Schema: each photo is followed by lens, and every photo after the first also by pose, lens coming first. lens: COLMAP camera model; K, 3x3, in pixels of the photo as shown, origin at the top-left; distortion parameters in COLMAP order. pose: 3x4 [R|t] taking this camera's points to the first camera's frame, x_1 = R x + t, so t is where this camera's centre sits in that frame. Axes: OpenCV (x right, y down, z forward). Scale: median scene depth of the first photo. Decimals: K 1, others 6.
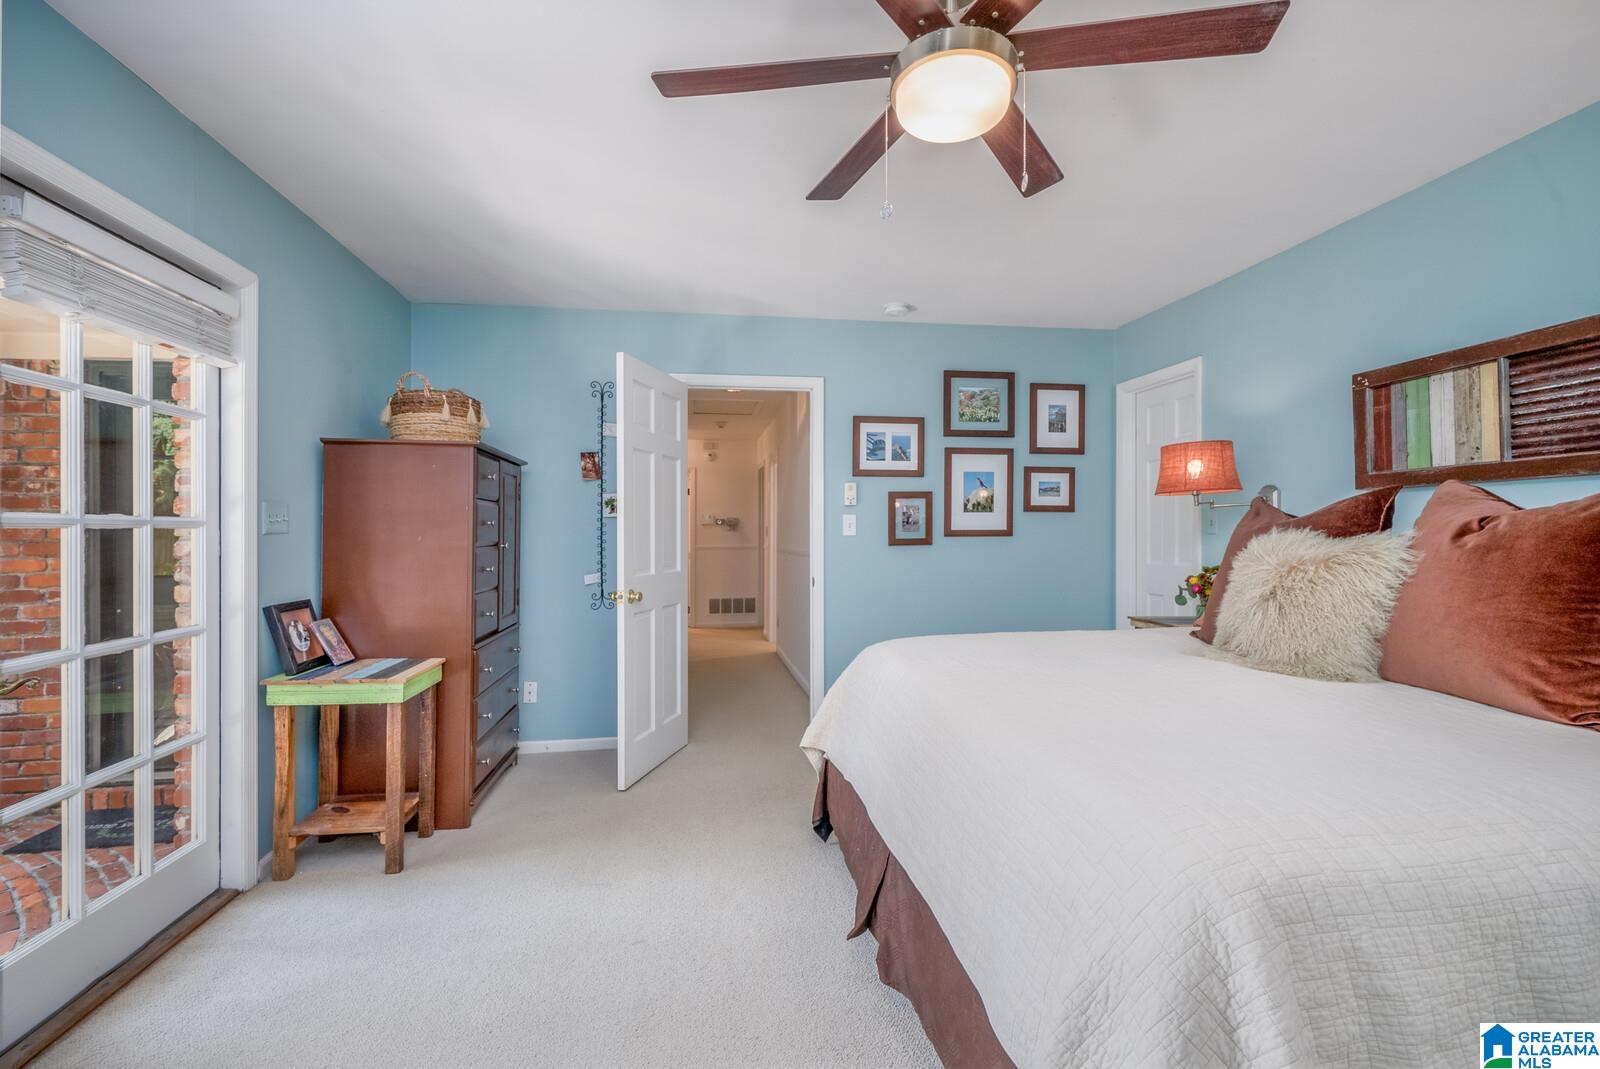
lens RADIAL K [[724.9, 0, 800.0], [0, 724.9, 534.5], [0, 0, 1]] dist [-0.001897, 0.000012]
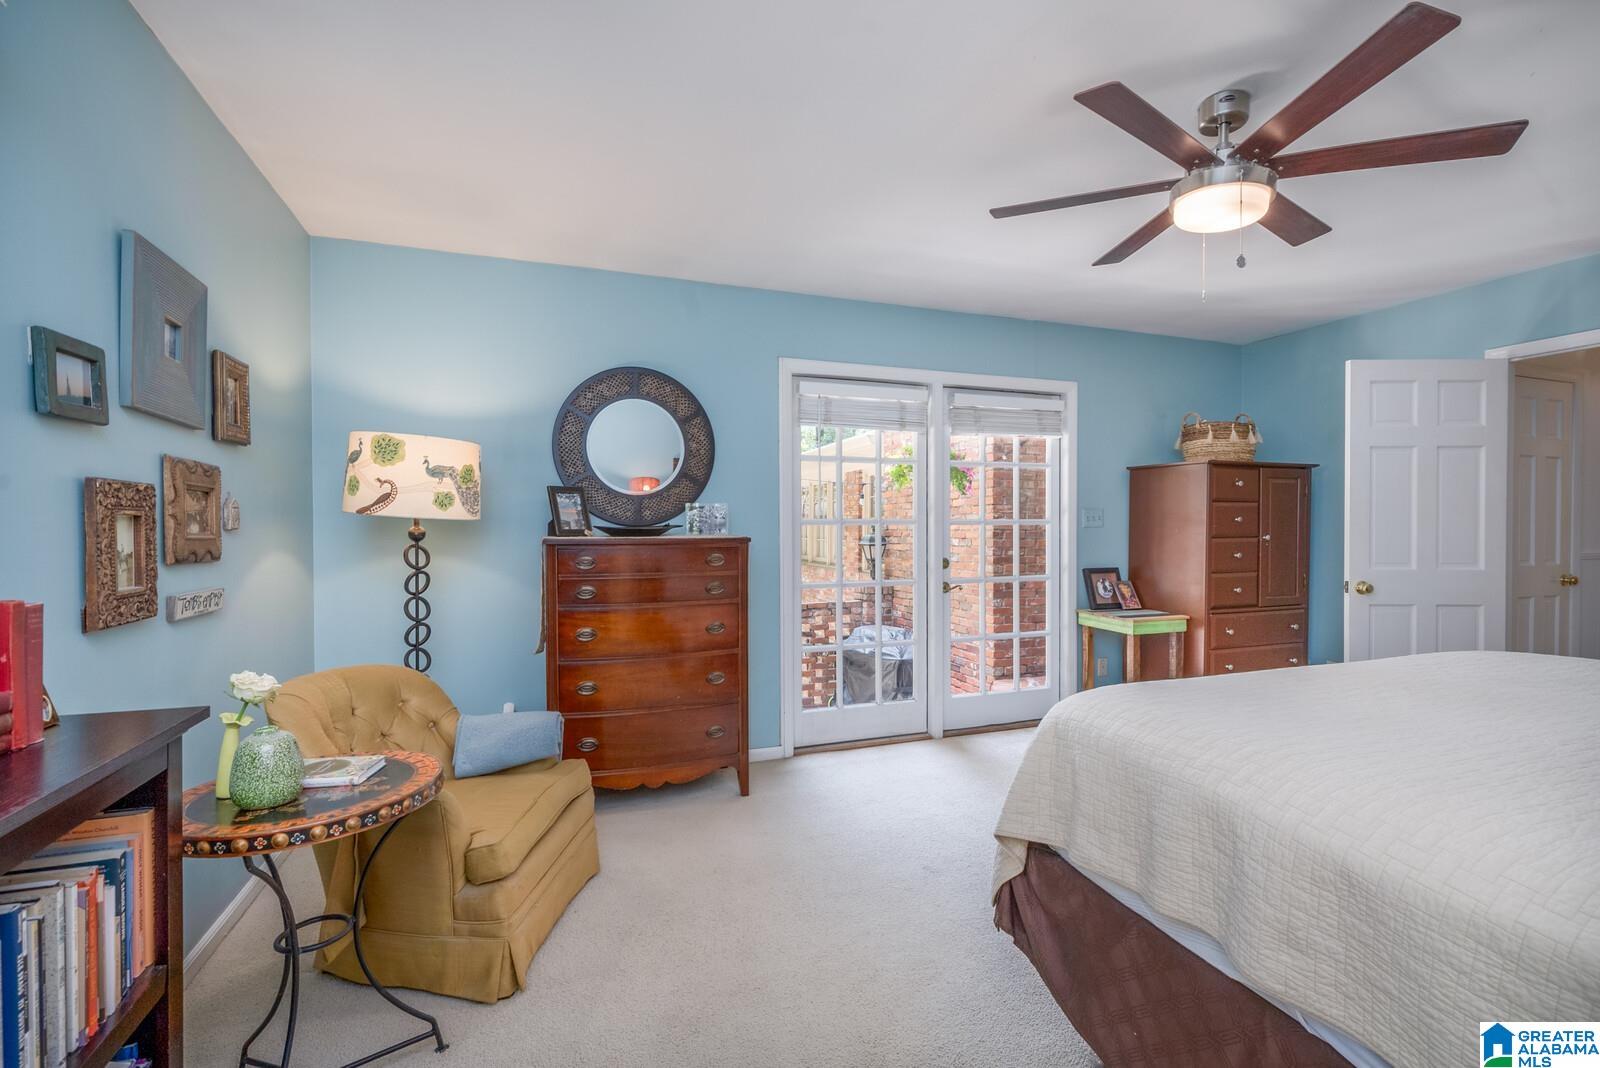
lens RADIAL K [[724.9, 0, 800.0], [0, 724.9, 534.0], [0, 0, 1]] dist [-0.001897, 0.000012]
pose [[0.197852, 0.017827, -0.980070, 0.810407], [0.001624, 0.999827, 0.018514, -0.017971], [0.980231, -0.005255, 0.197789, -0.021876]]
